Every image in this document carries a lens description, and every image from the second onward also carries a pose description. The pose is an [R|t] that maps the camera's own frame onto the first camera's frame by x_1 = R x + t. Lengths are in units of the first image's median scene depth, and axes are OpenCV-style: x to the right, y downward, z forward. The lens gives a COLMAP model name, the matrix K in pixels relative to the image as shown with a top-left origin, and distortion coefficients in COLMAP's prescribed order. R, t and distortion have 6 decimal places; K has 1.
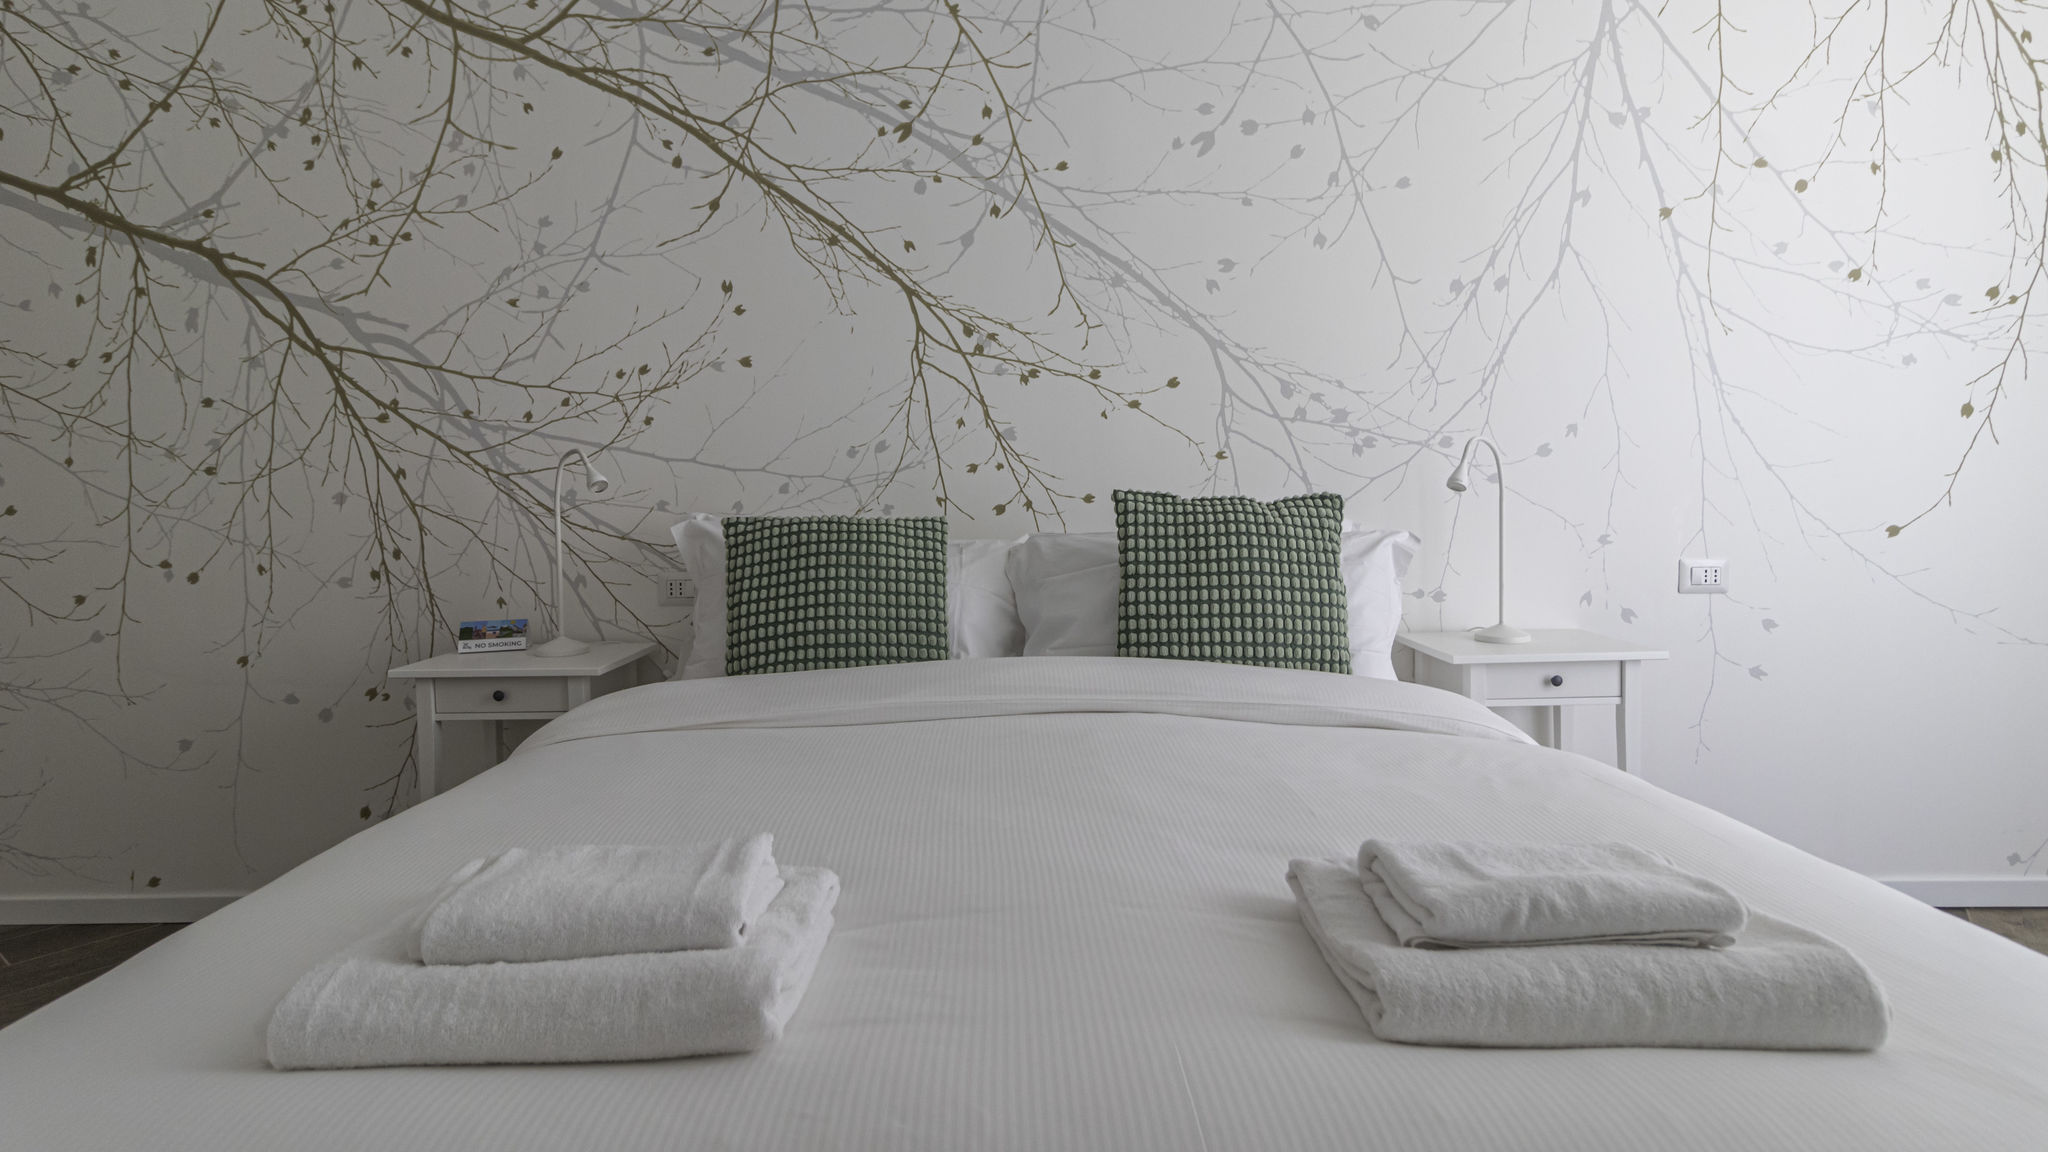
lens RADIAL K [[1106.8, 0, 1051.2], [0, 1106.8, 537.2], [0, 0, 1]] dist [0.000767, 0.000207]
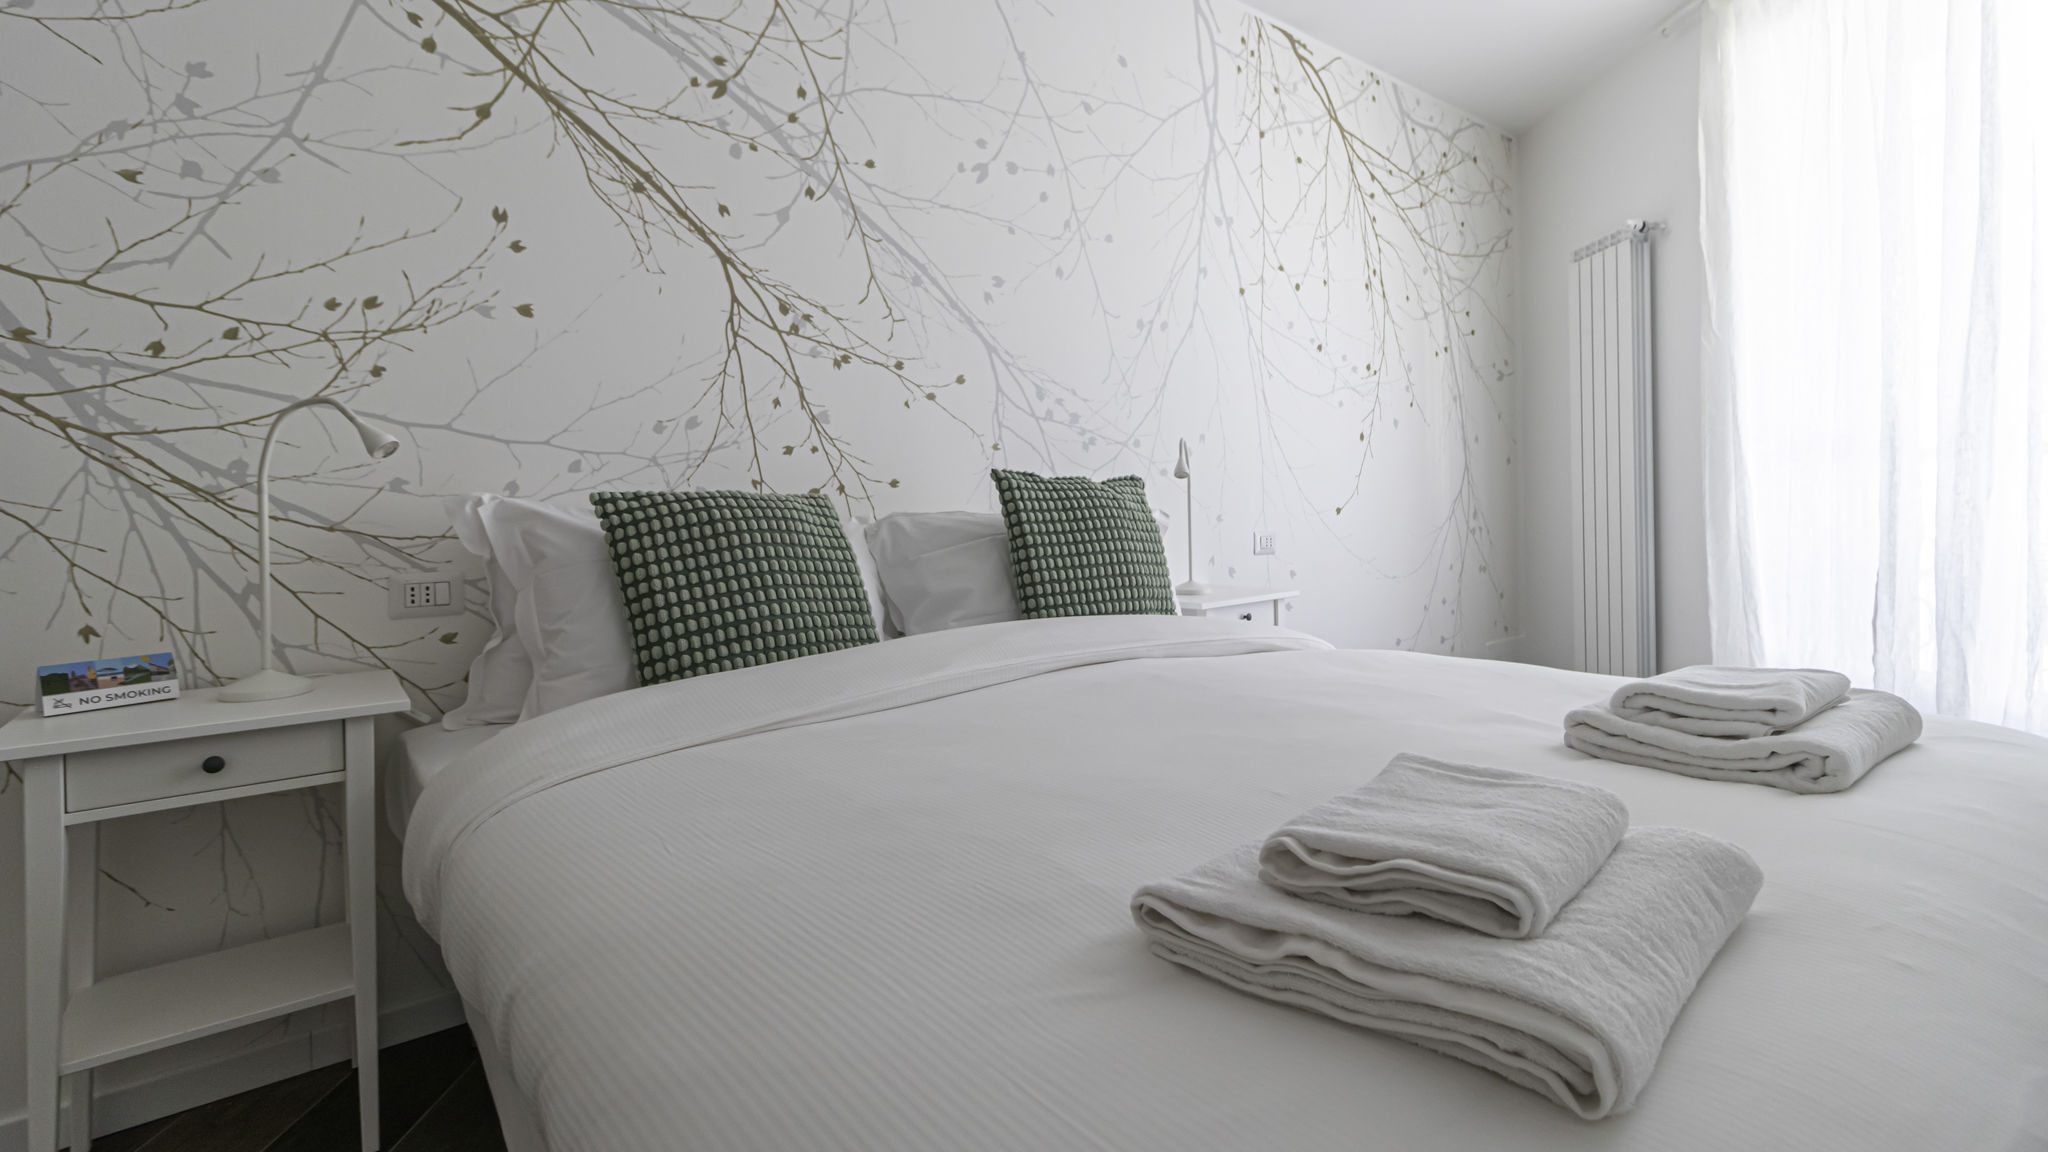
lens RADIAL K [[948.8, 0, 1078.7], [0, 948.8, 502.4], [0, 0, 1]] dist [-0.002524, 0.002184]
pose [[0.763488, -0.000147, 0.645821, -0.416481], [0.037560, 0.998317, -0.044176, 0.029292], [-0.644728, 0.057985, 0.762209, 0.212565]]
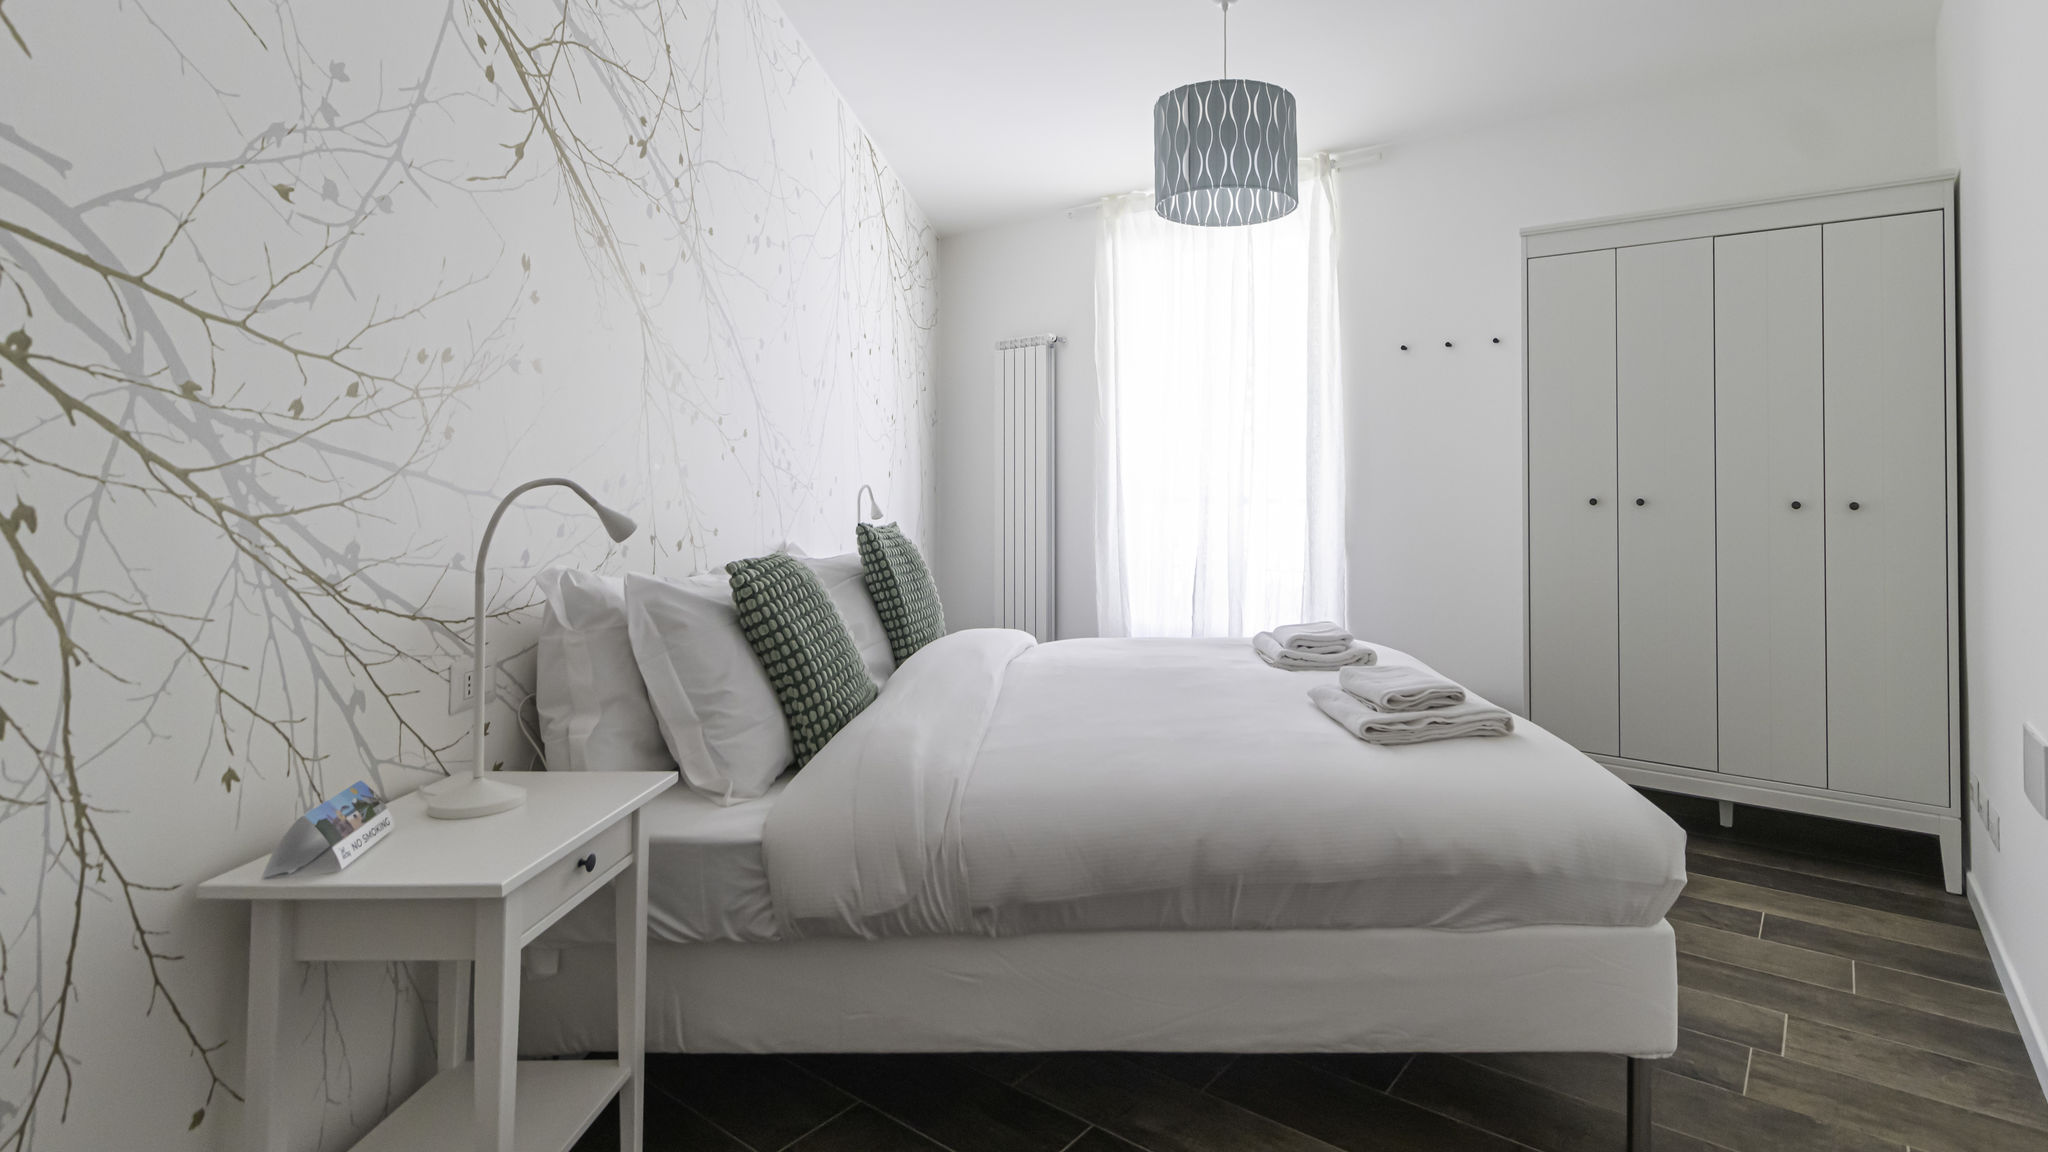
lens RADIAL K [[948.8, 0, 1162.0], [0, 948.8, 467.6], [0, 0, 1]] dist [-0.002524, 0.002184]
pose [[-0.041190, 0.039174, 0.998383, -0.943935], [0.049879, 0.998066, -0.037104, -0.042581], [-0.997906, 0.048270, -0.043064, 0.603717]]
